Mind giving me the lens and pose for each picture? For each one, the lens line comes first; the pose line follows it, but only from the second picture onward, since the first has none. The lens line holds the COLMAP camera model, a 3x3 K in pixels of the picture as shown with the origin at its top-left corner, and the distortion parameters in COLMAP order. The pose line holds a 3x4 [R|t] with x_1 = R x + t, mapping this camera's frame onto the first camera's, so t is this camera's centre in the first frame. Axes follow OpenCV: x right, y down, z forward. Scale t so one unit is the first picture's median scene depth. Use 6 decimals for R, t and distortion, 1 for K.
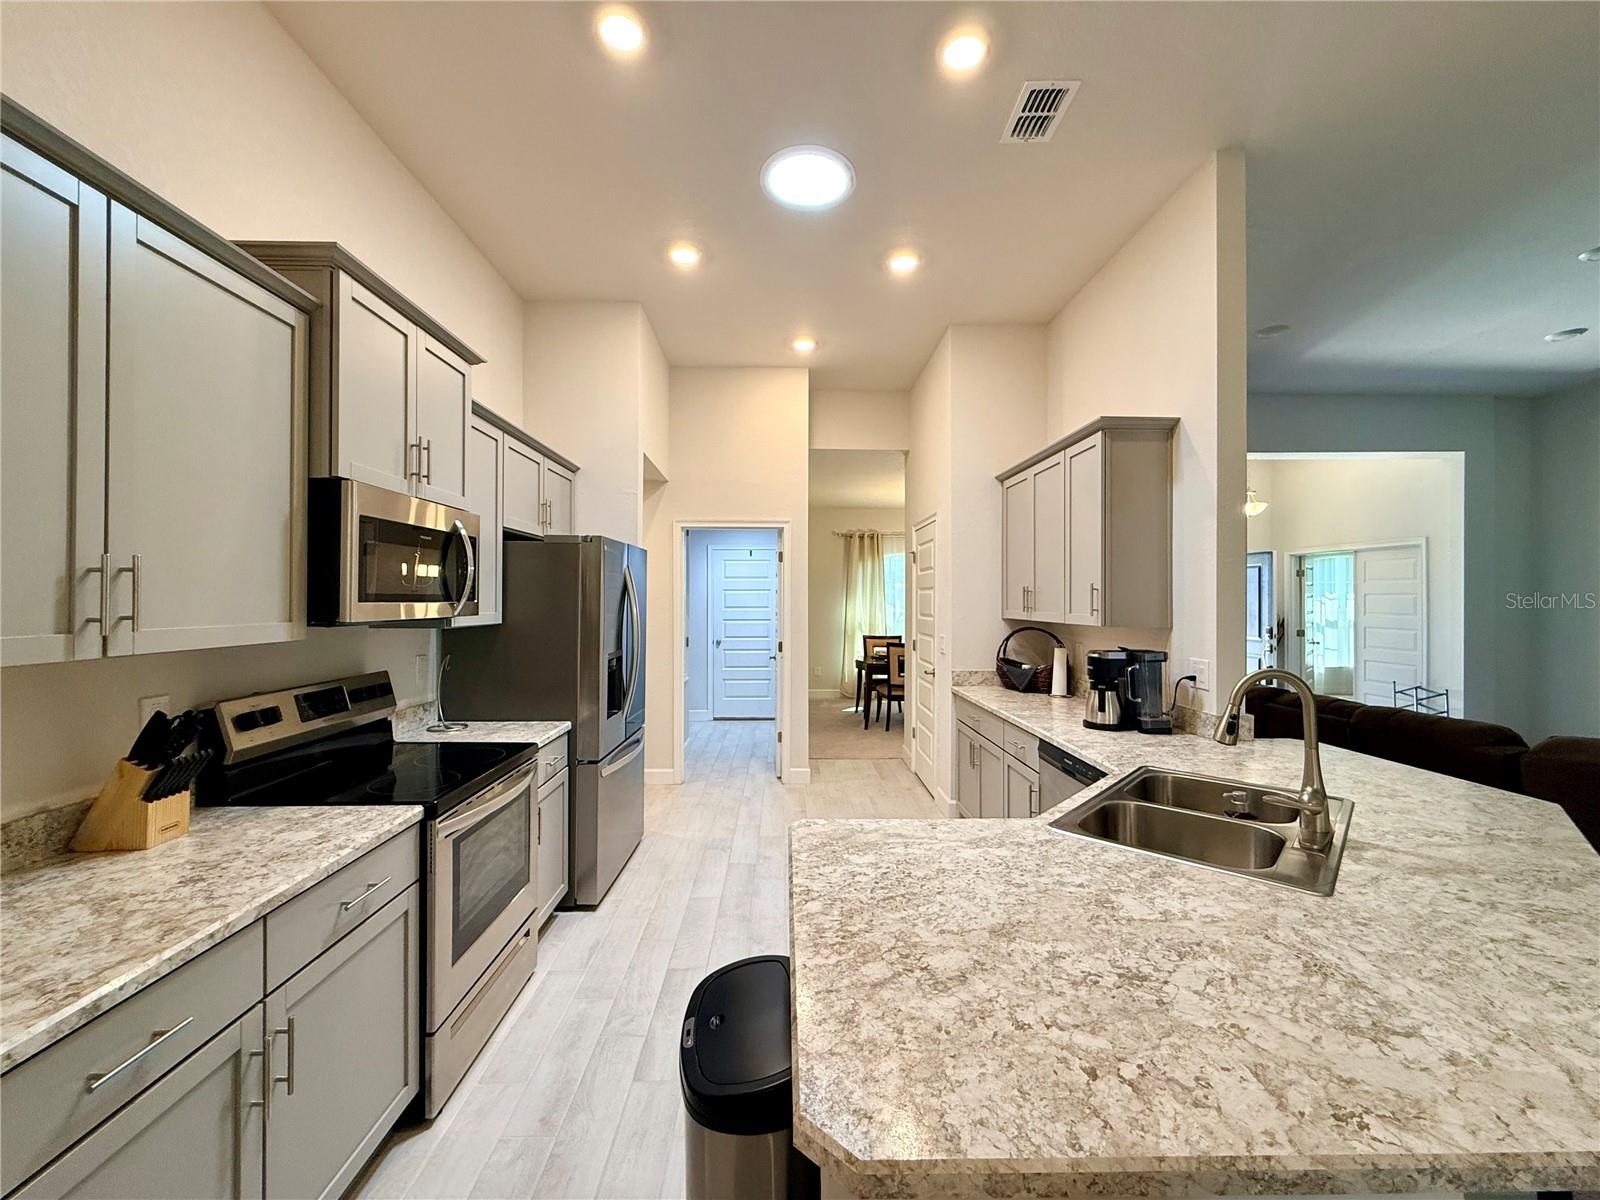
lens RADIAL K [[641.0, 0, 800.8], [0, 641.0, 595.6], [0, 0, 1]] dist [-0.000785, 0.000210]
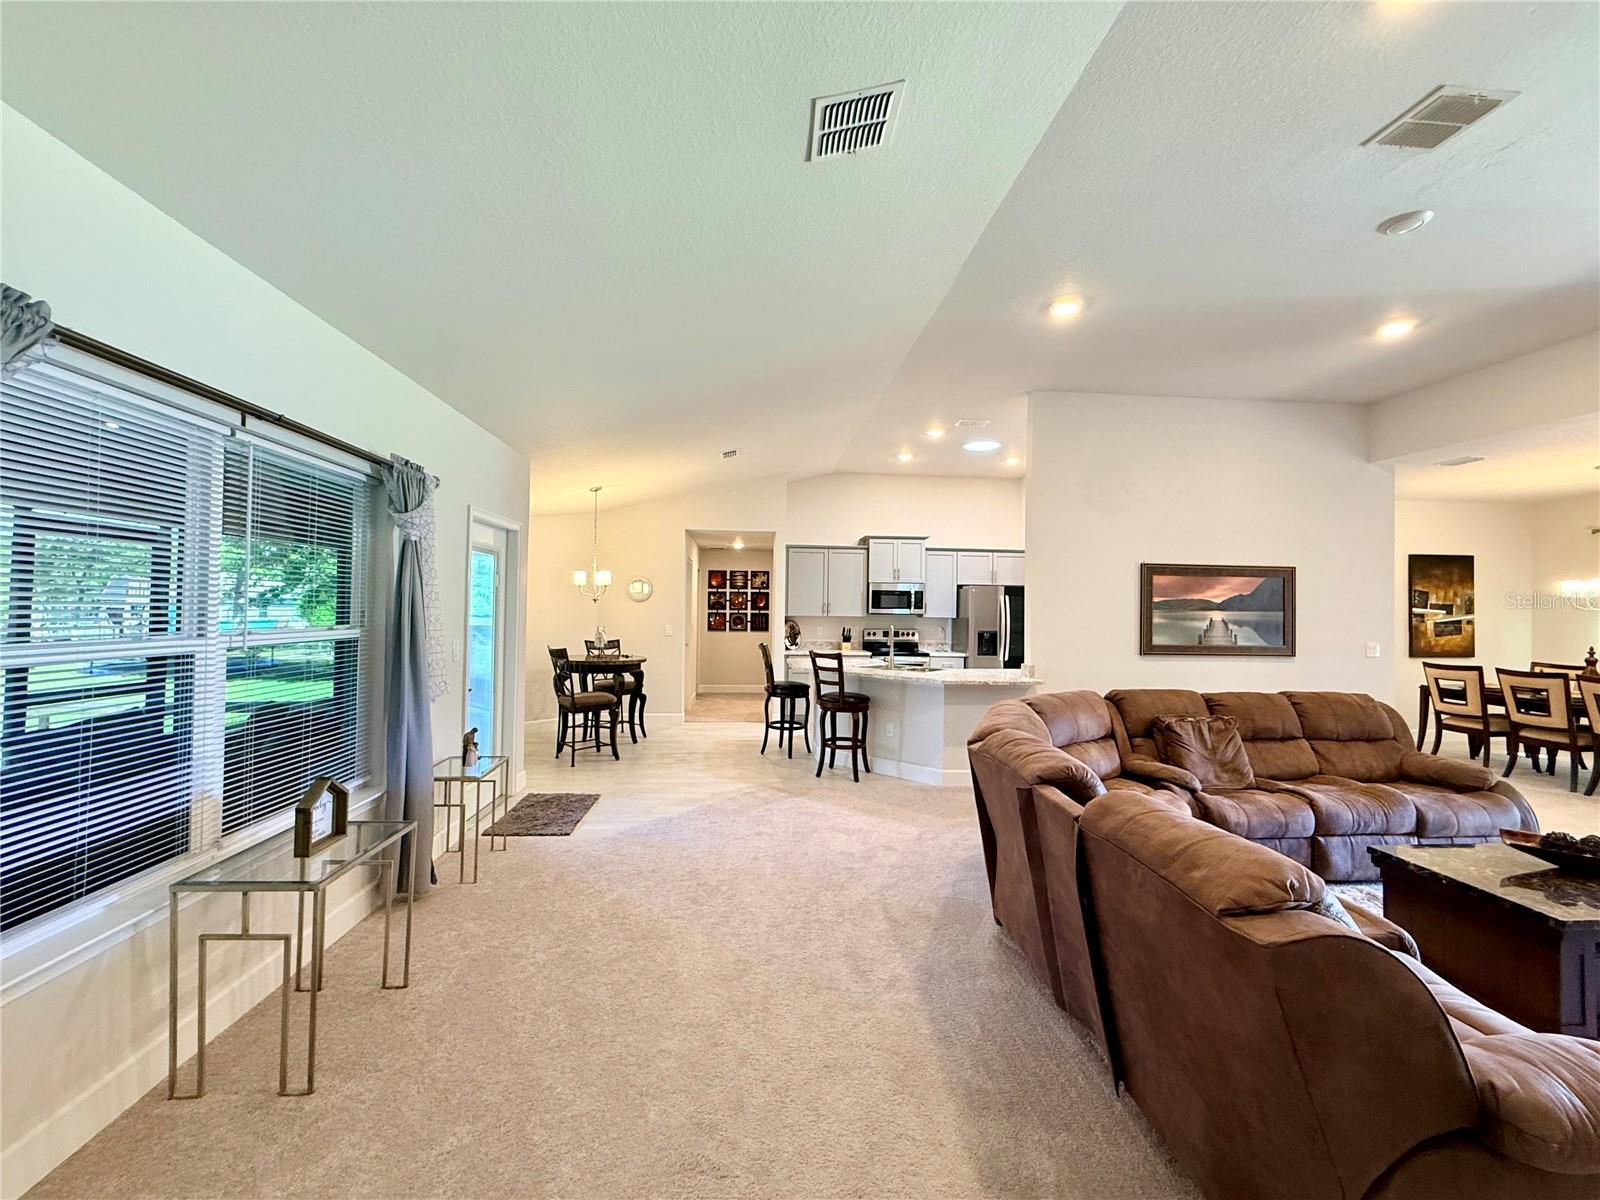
lens RADIAL K [[641.0, 0, 796.0], [0, 641.0, 598.4], [0, 0, 1]] dist [-0.000785, 0.000210]
pose [[0.051335, -0.019451, -0.998492, 3.002118], [-0.008582, 0.999765, -0.019917, 0.023536], [0.998645, 0.009592, 0.051156, 0.159152]]
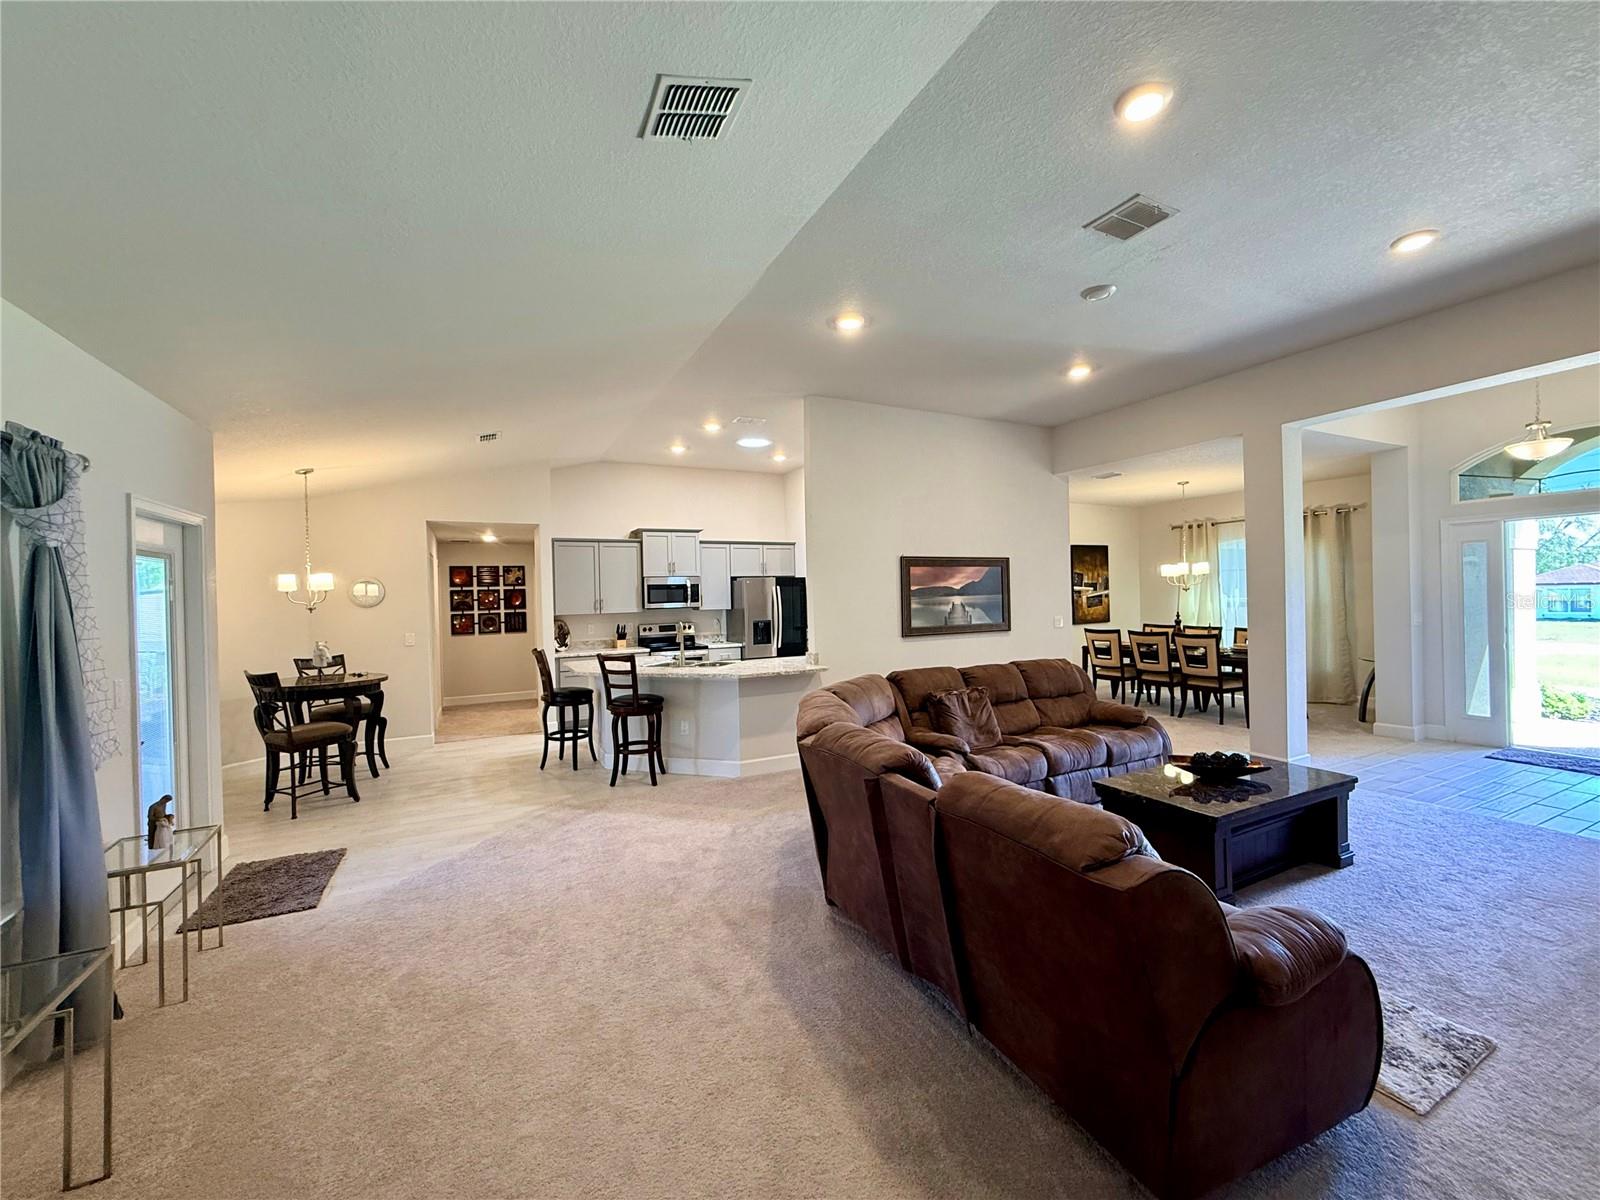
lens RADIAL K [[641.0, 0, 797.6], [0, 641.0, 598.4], [0, 0, 1]] dist [-0.000785, 0.000210]
pose [[0.427305, -0.009536, -0.904057, 2.944632], [0.030426, 0.999530, 0.003837, -0.011591], [0.903596, -0.029146, 0.427394, 0.015658]]
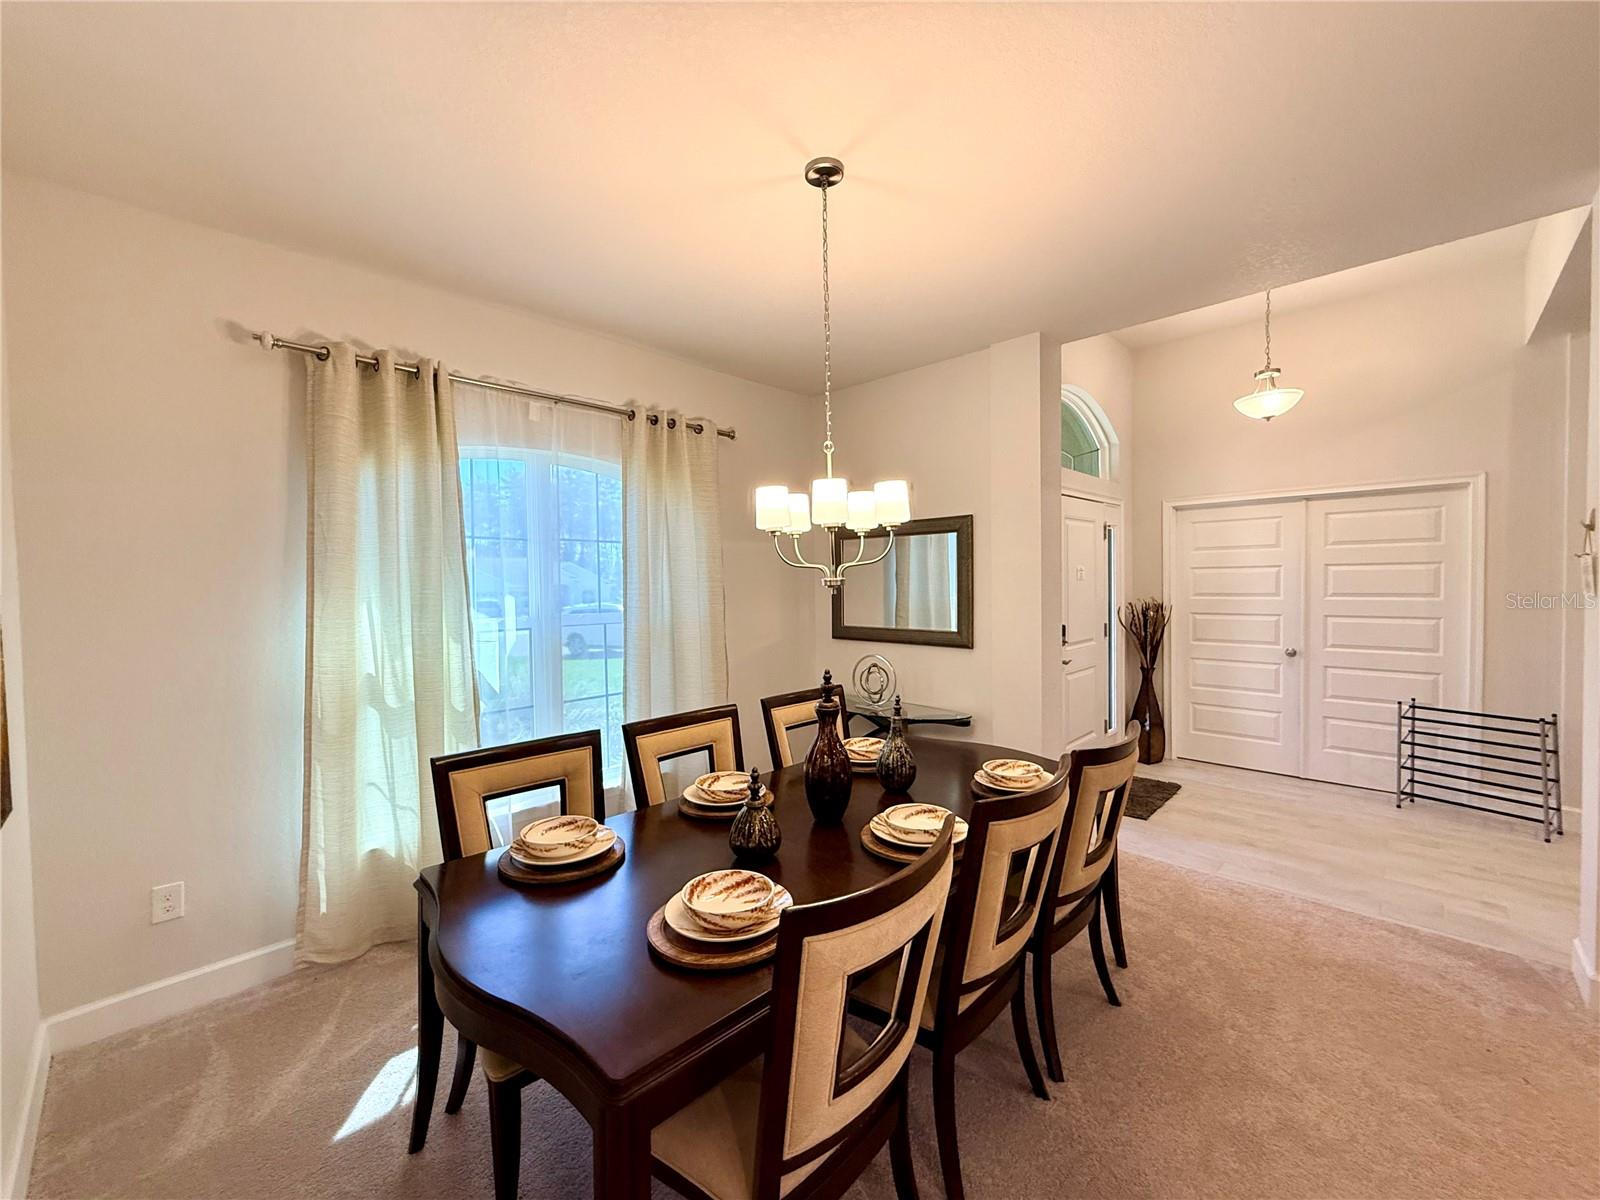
lens RADIAL K [[641.0, 0, 783.8], [0, 641.0, 597.8], [0, 0, 1]] dist [-0.000785, 0.000210]
pose [[0.735335, -0.032861, 0.676906, 0.143297], [0.014784, 0.999364, 0.032455, 0.006845], [-0.677542, -0.013858, 0.735353, 2.669341]]
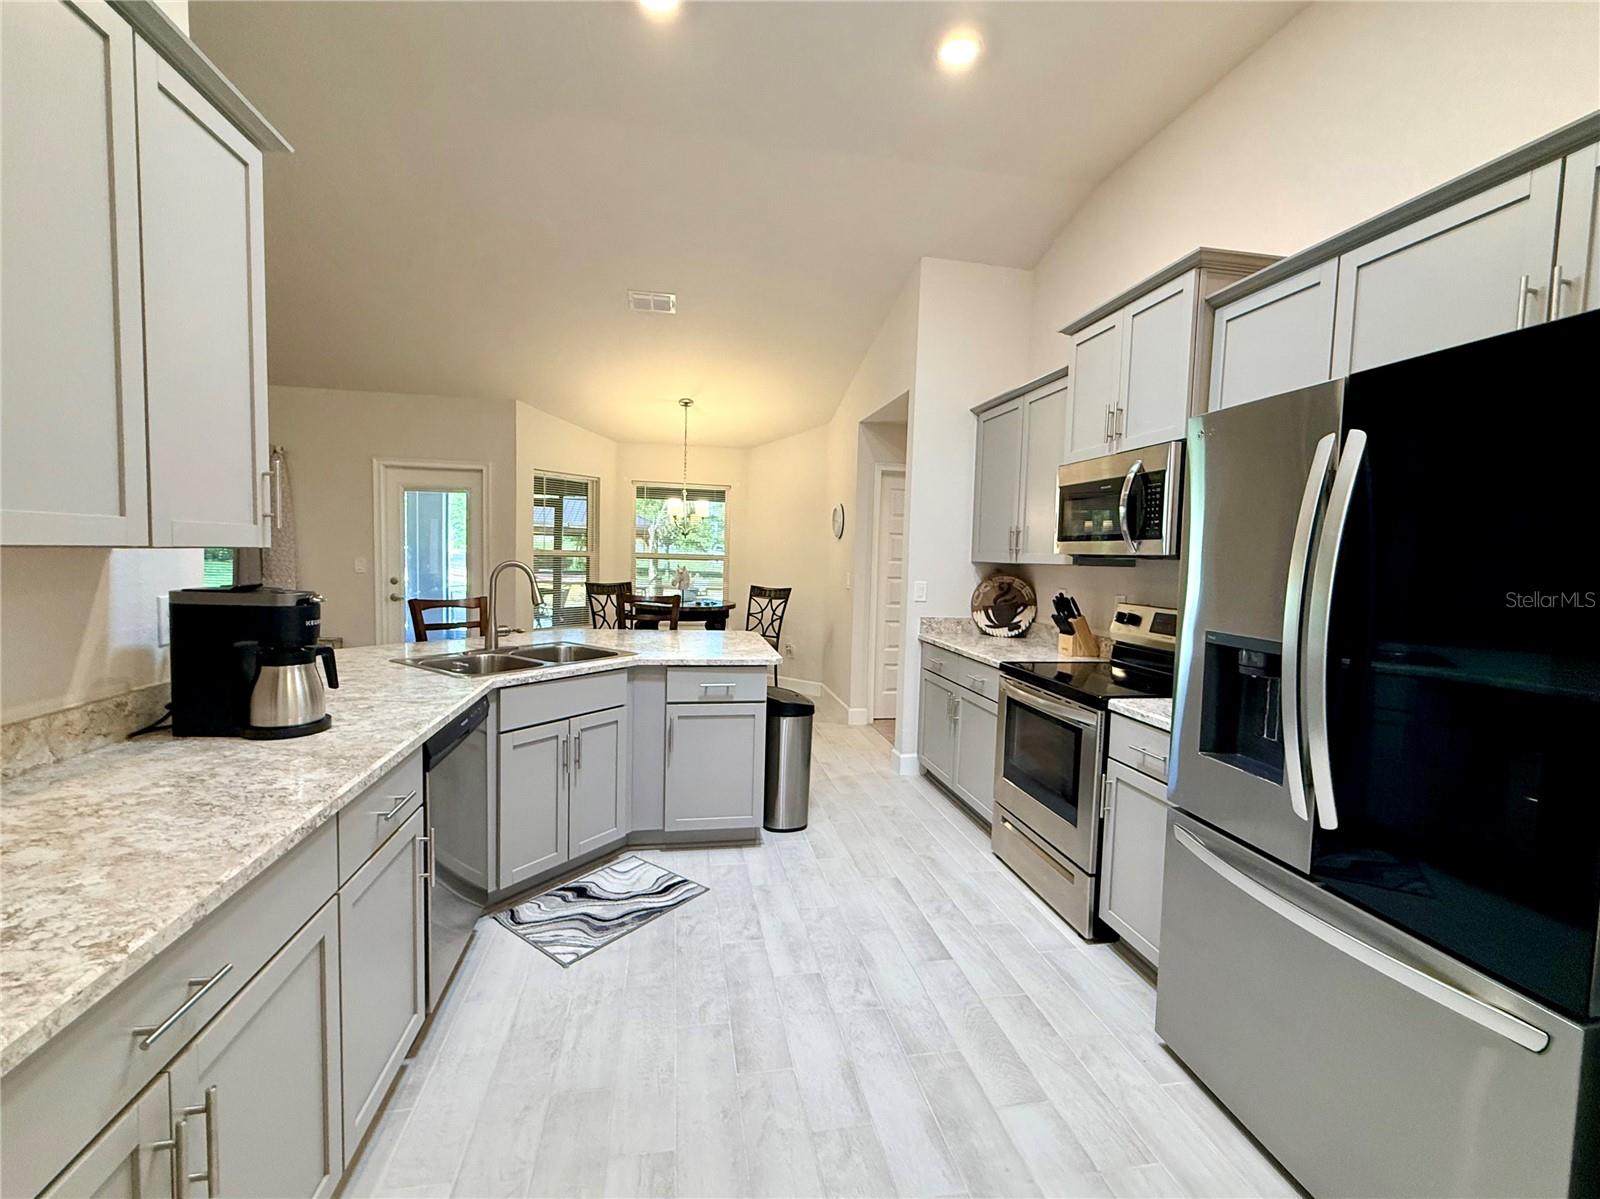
lens RADIAL K [[679.7, 0, 796.4], [0, 679.7, 598.4], [0, 0, 1]] dist [-0.004657, 0.000808]
pose [[-0.988028, -0.022352, -0.152650, 0.162907], [-0.031970, 0.997635, 0.060851, 0.052739], [0.150928, 0.065003, -0.986405, 1.979305]]
